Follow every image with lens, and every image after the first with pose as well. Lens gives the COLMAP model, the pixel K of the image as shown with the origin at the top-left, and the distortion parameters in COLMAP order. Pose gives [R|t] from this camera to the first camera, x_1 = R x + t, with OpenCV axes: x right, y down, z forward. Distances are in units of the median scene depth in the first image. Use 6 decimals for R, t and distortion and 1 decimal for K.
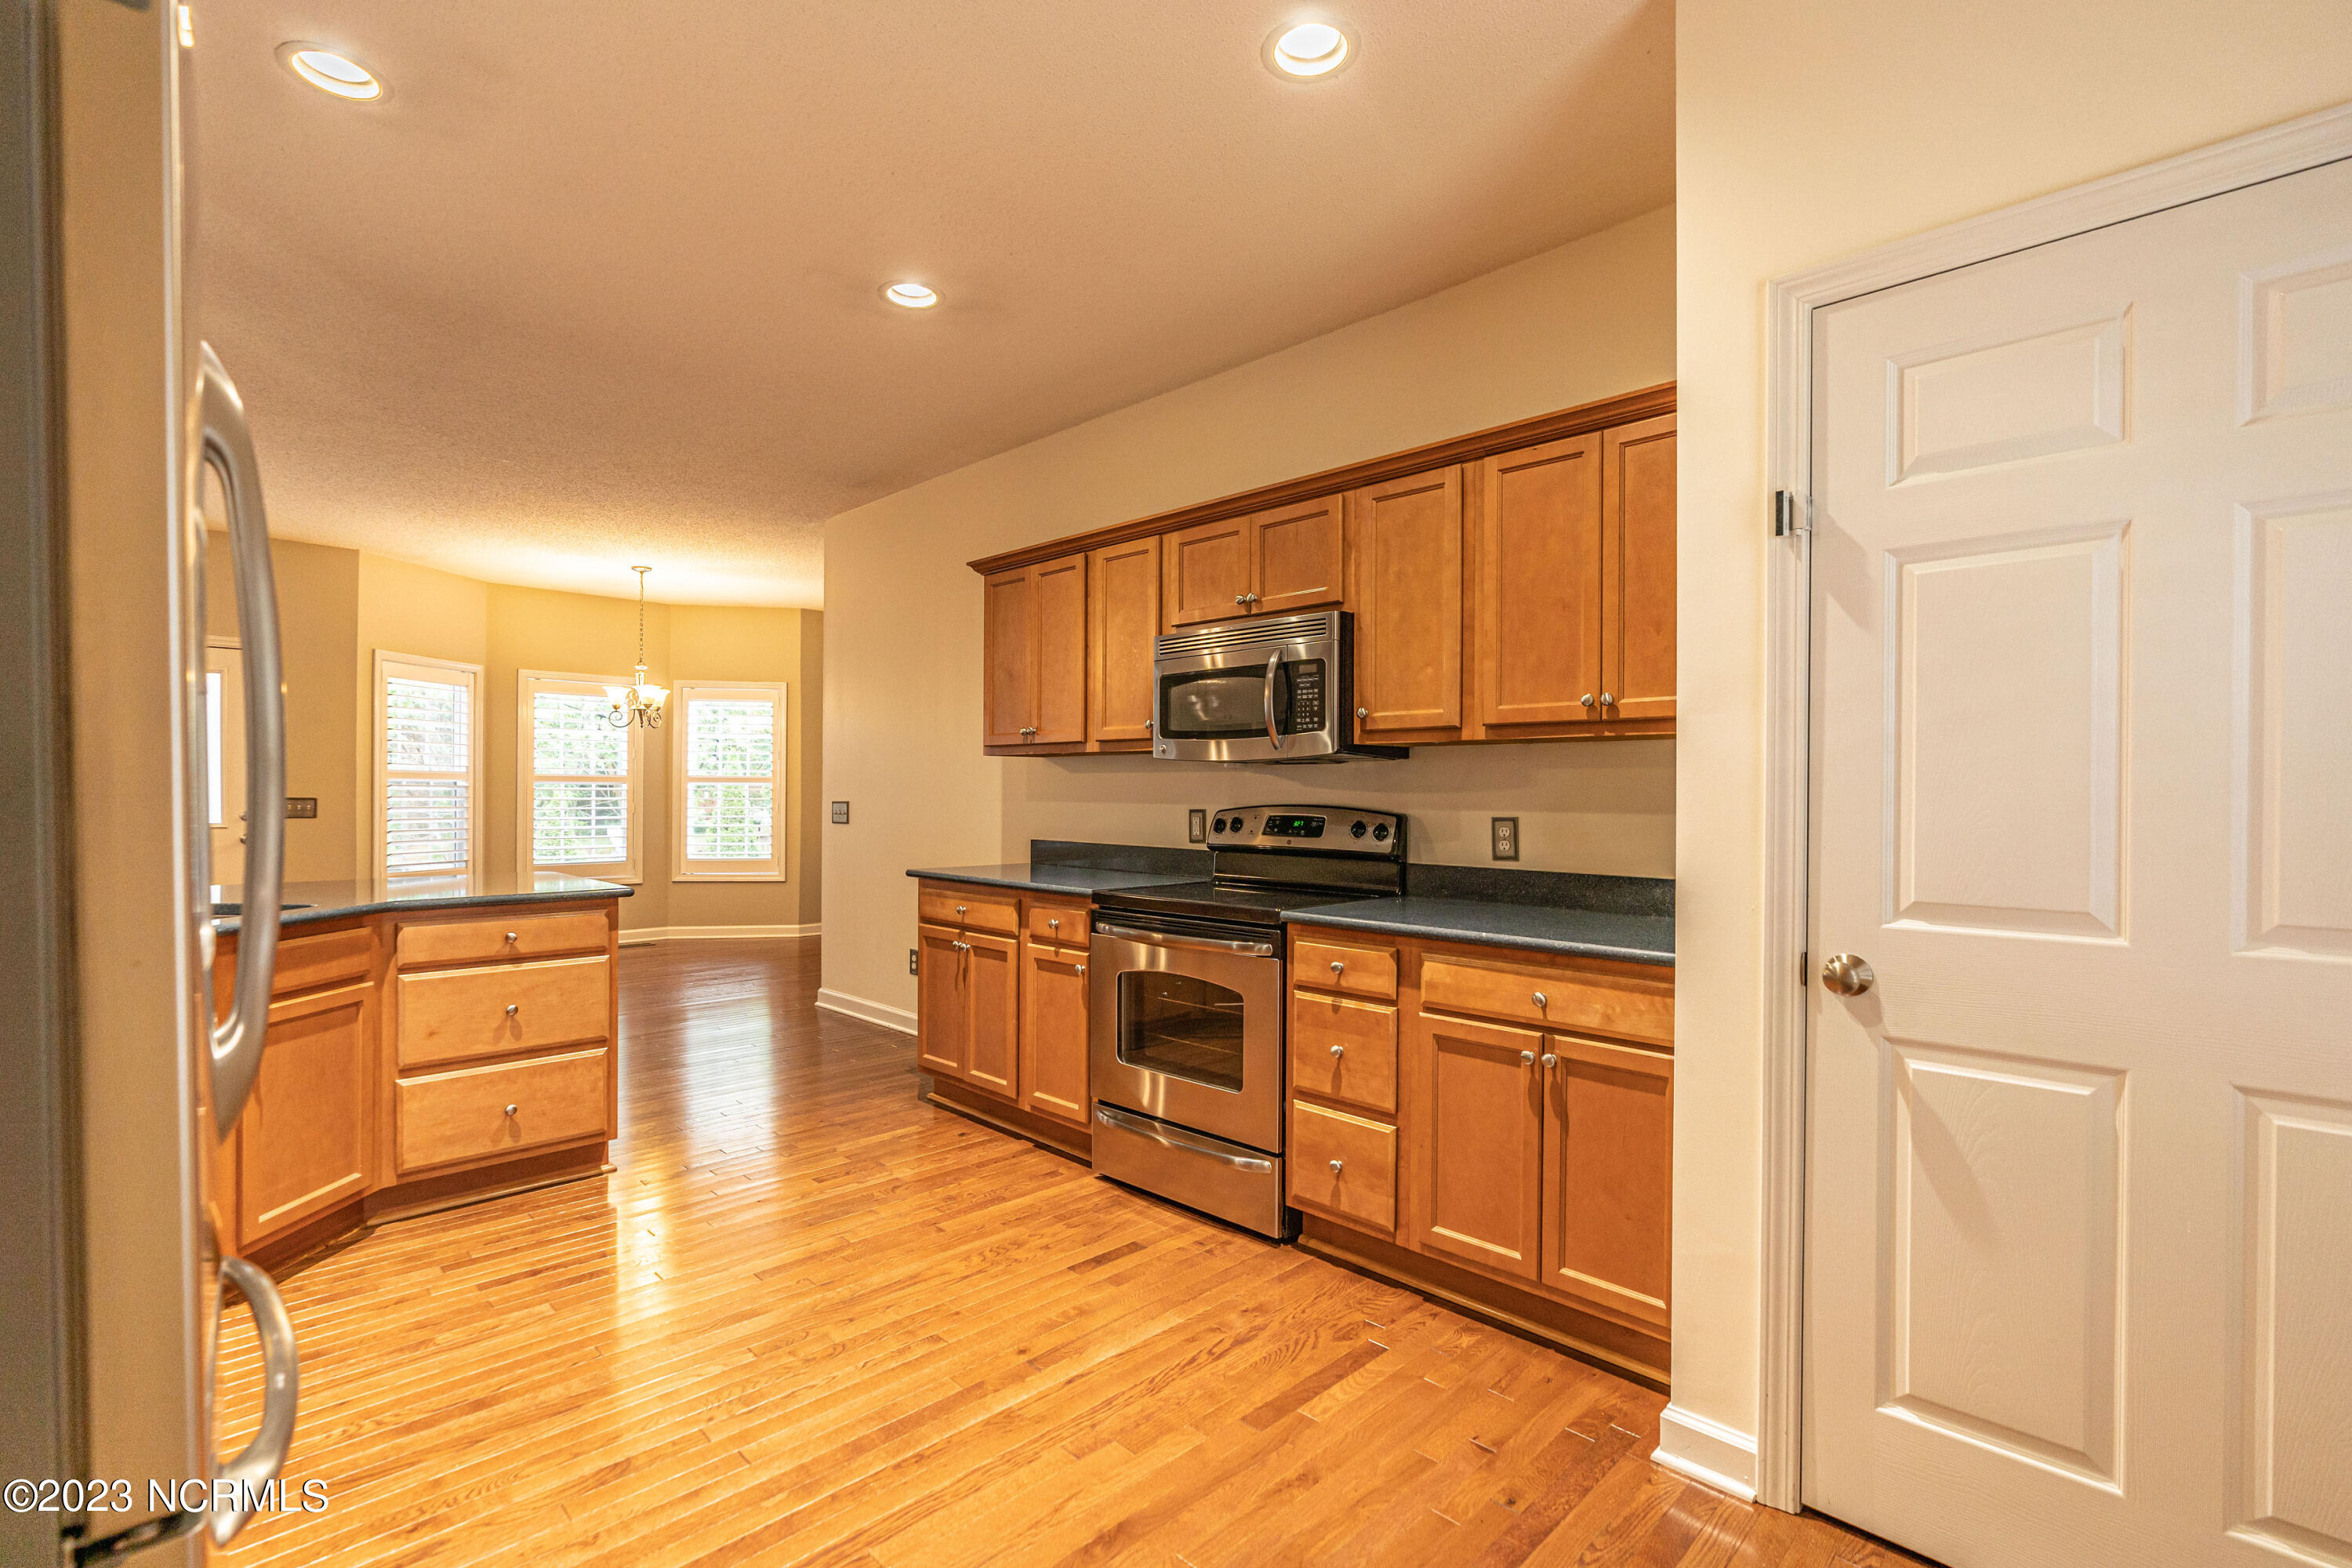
lens RADIAL K [[1066.0, 0, 1172.4], [0, 1066.0, 795.6], [0, 0, 1]] dist [-0.010412, 0.004638]
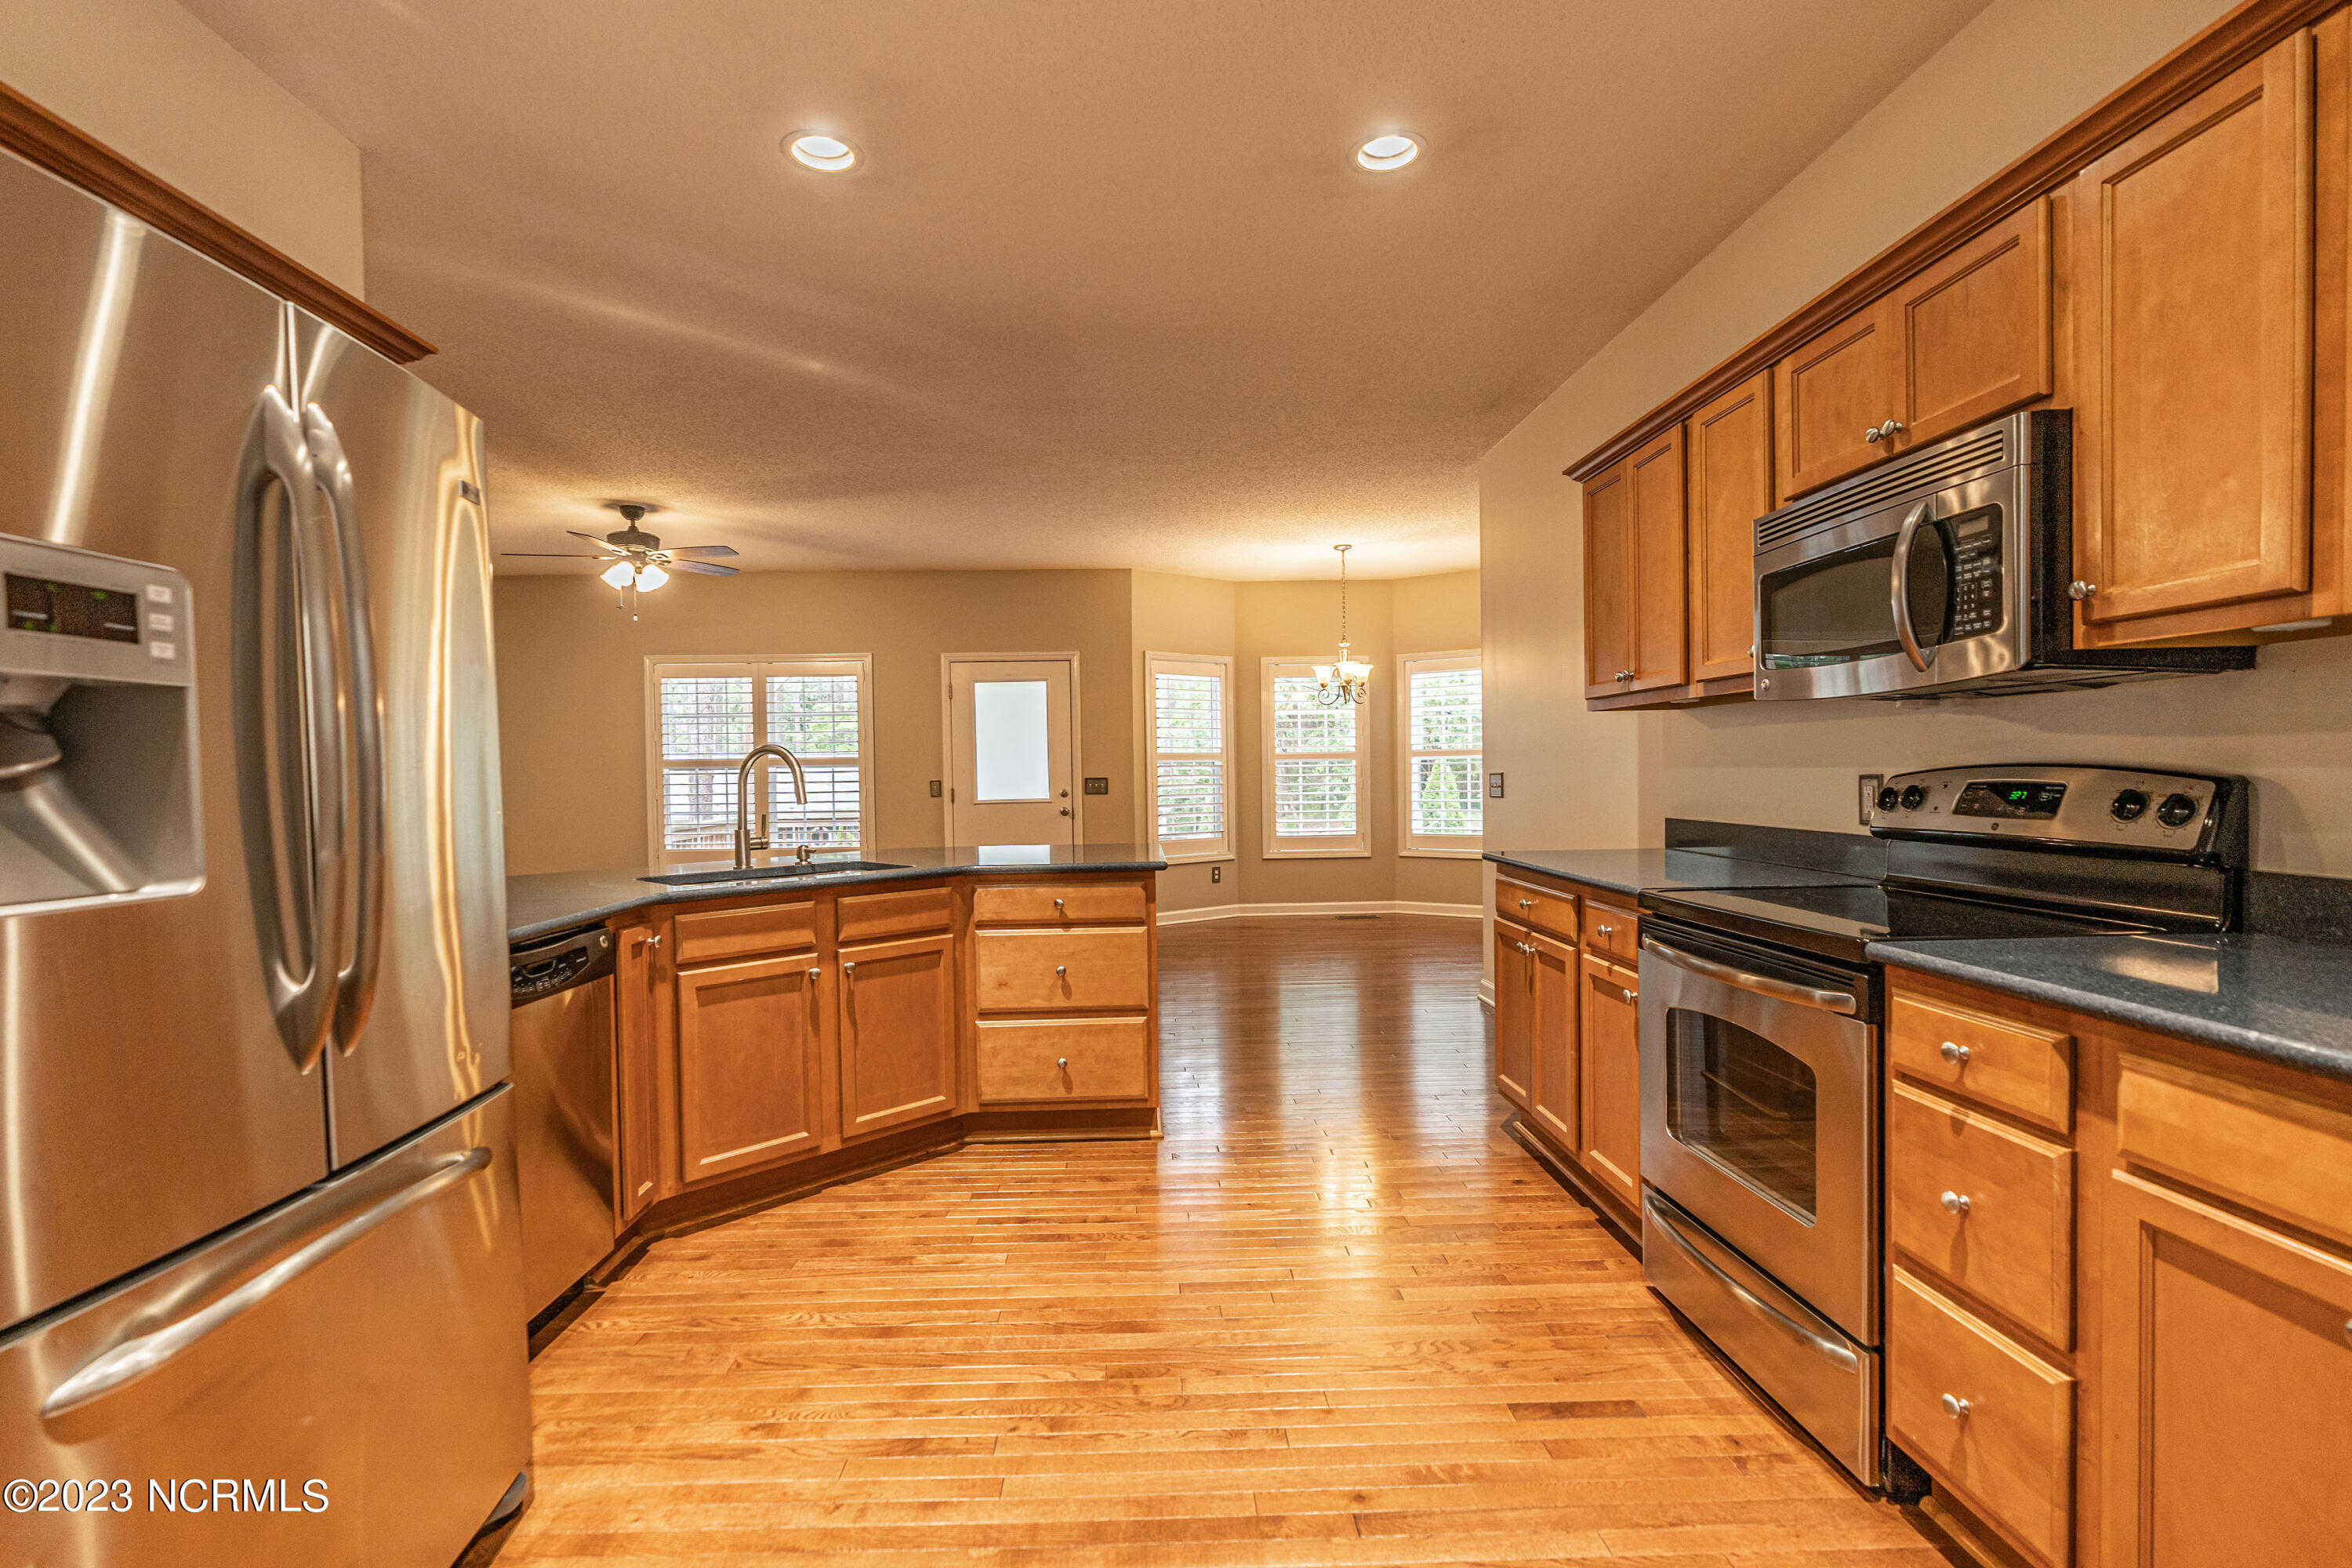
lens RADIAL K [[1094.8, 0, 1169.0], [0, 1094.8, 799.1], [0, 0, 1]] dist [-0.004622, 0.004582]
pose [[0.723817, -0.001712, -0.689990, 0.238975], [0.020067, 0.999626, 0.018571, 0.009417], [0.689700, -0.027288, 0.723581, 0.291483]]
